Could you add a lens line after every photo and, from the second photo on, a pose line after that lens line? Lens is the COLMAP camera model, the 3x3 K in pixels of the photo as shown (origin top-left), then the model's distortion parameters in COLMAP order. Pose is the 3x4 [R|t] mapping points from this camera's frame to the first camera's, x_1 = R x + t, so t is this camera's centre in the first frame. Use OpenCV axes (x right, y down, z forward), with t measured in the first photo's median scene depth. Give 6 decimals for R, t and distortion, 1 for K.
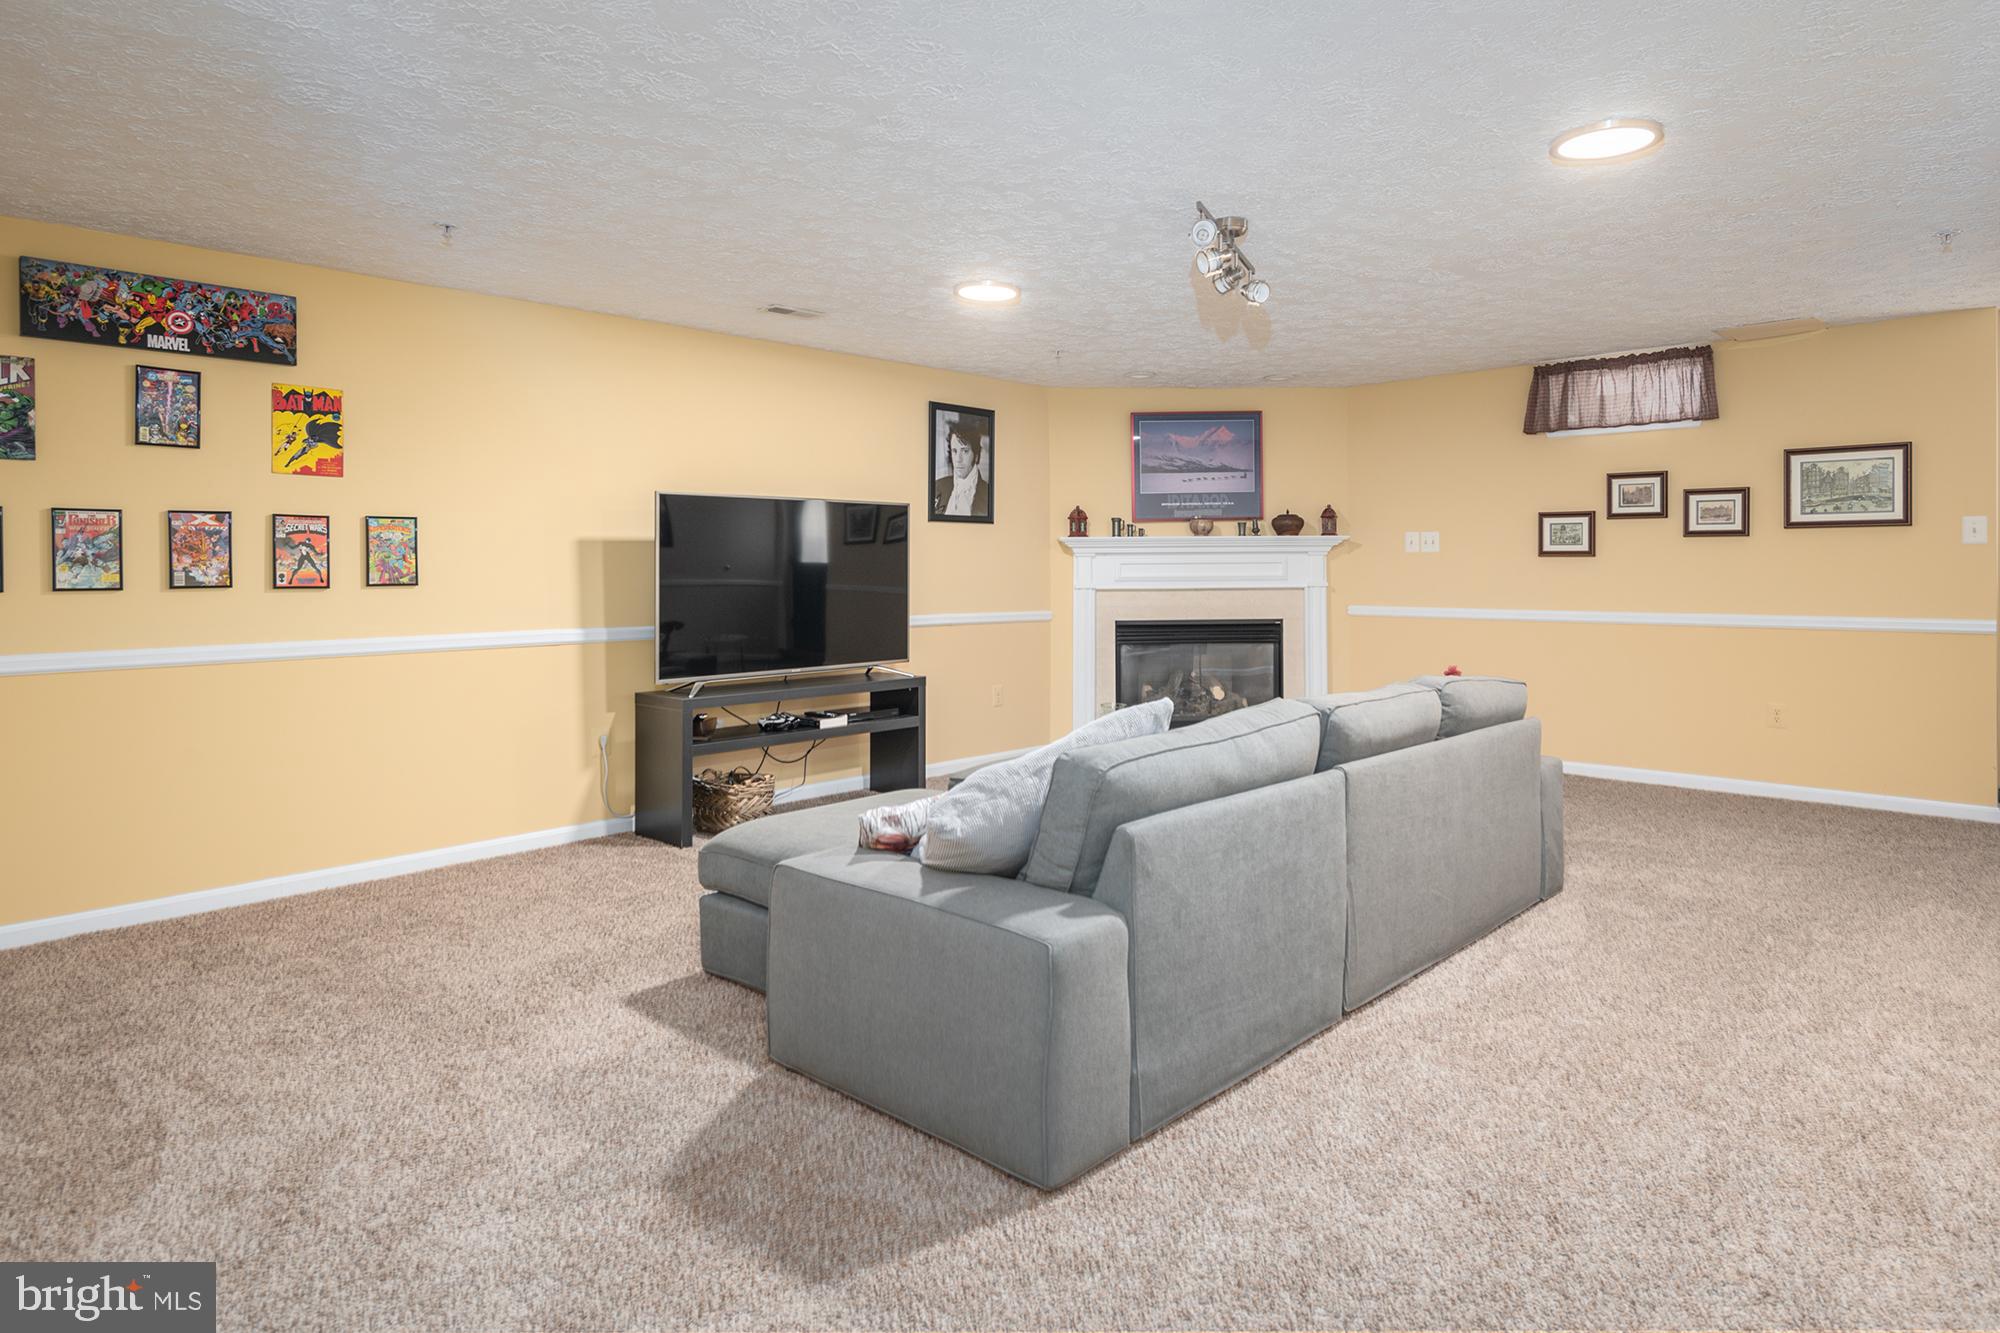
lens RADIAL K [[1138.8, 0, 1031.2], [0, 1138.8, 582.9], [0, 0, 1]] dist [-0.000994, -0.000174]
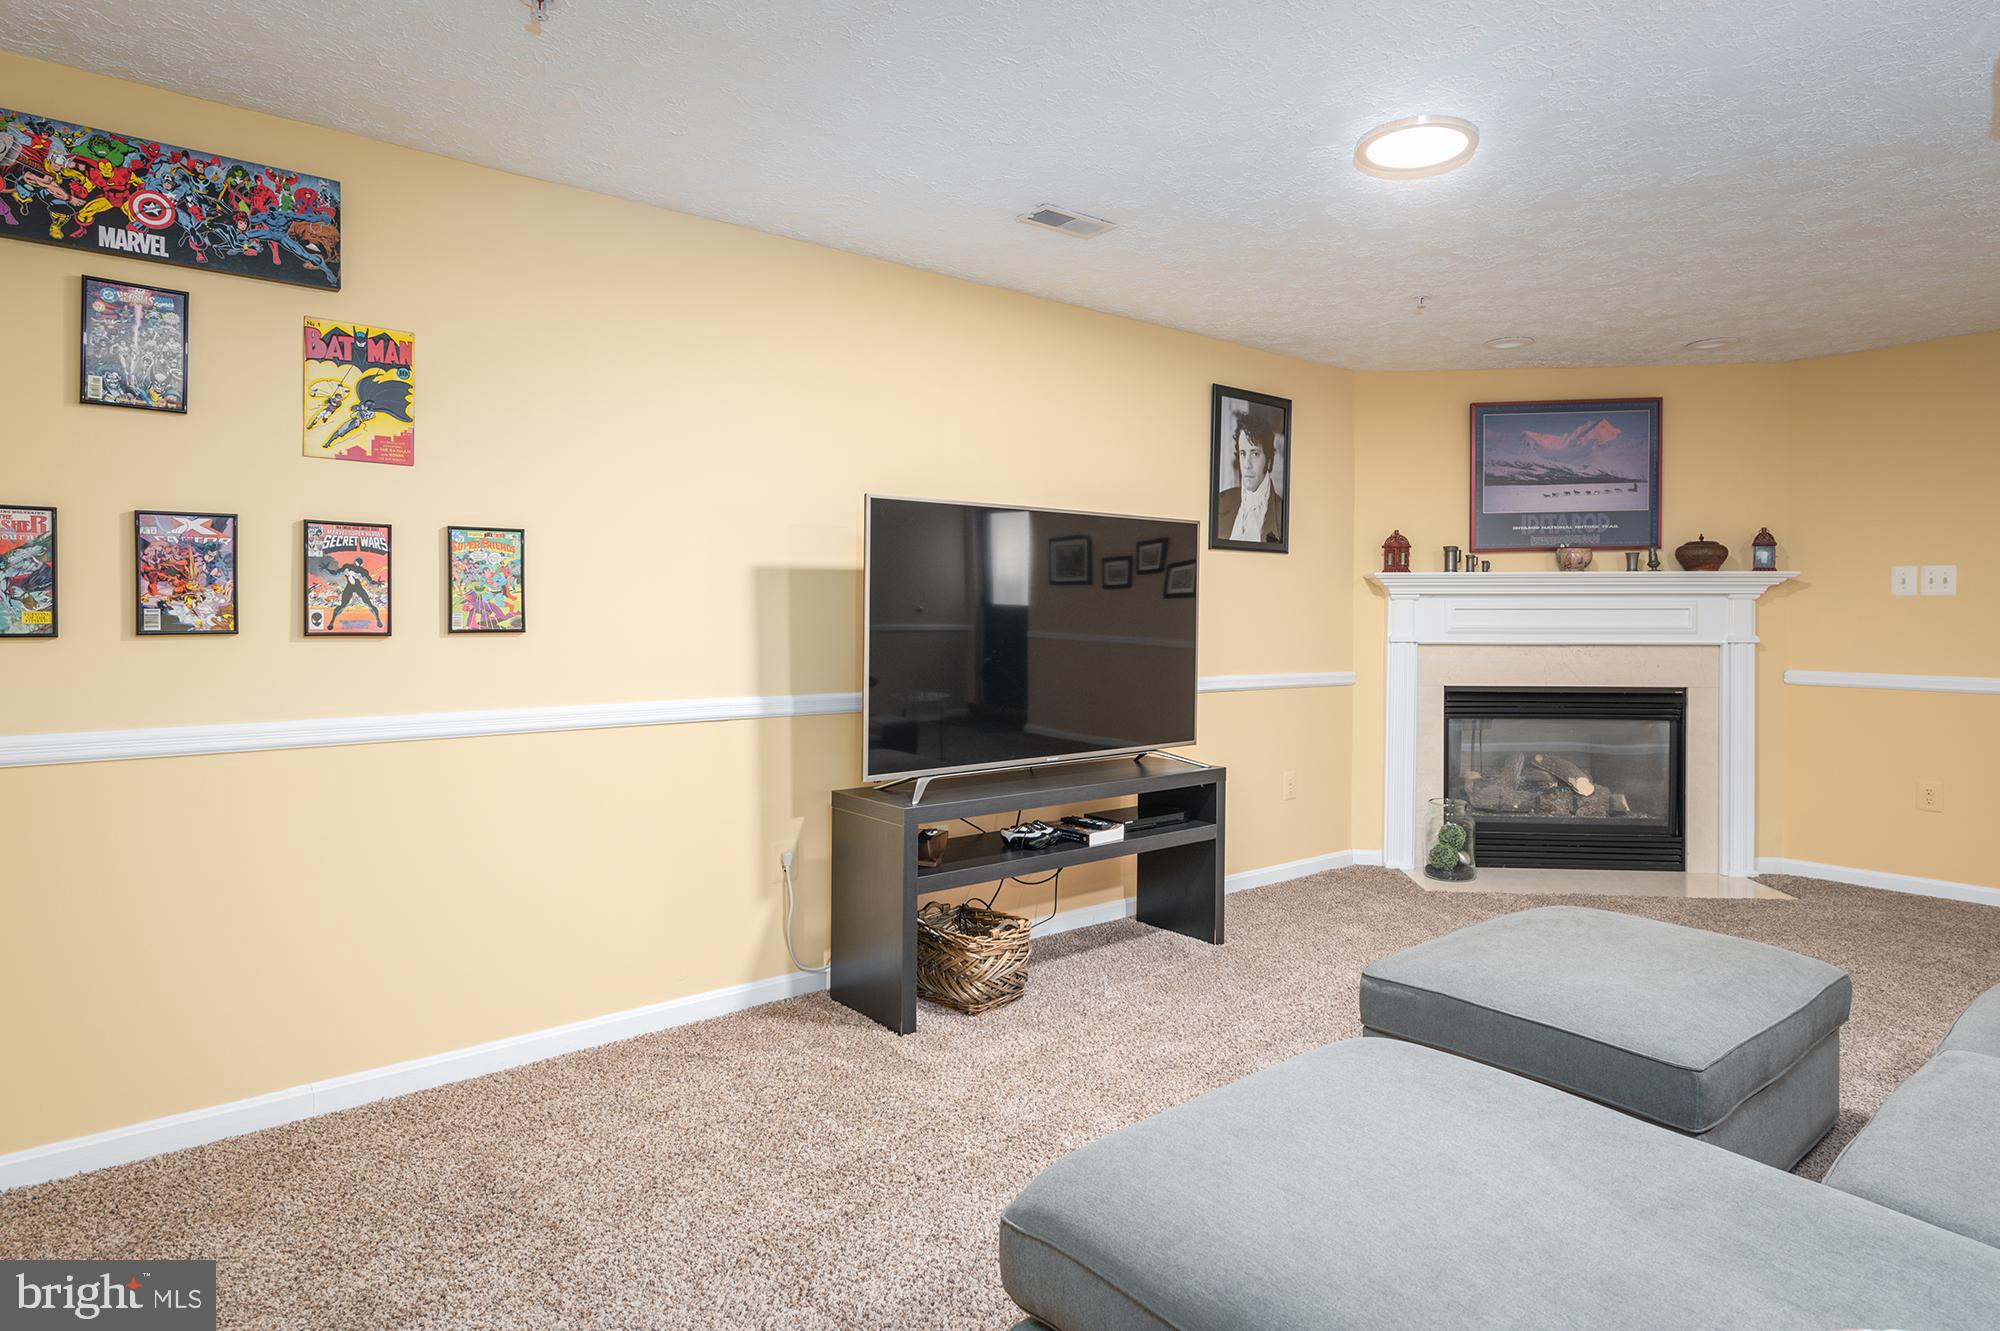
lens RADIAL K [[1075.8, 0, 992.8], [0, 1075.8, 636.8], [0, 0, 1]] dist [0.002889, -0.000829]
pose [[0.987865, 0.011190, -0.154912, -0.134536], [-0.009851, 0.999907, 0.009409, -0.002940], [0.155003, -0.007769, 0.987884, 0.330411]]
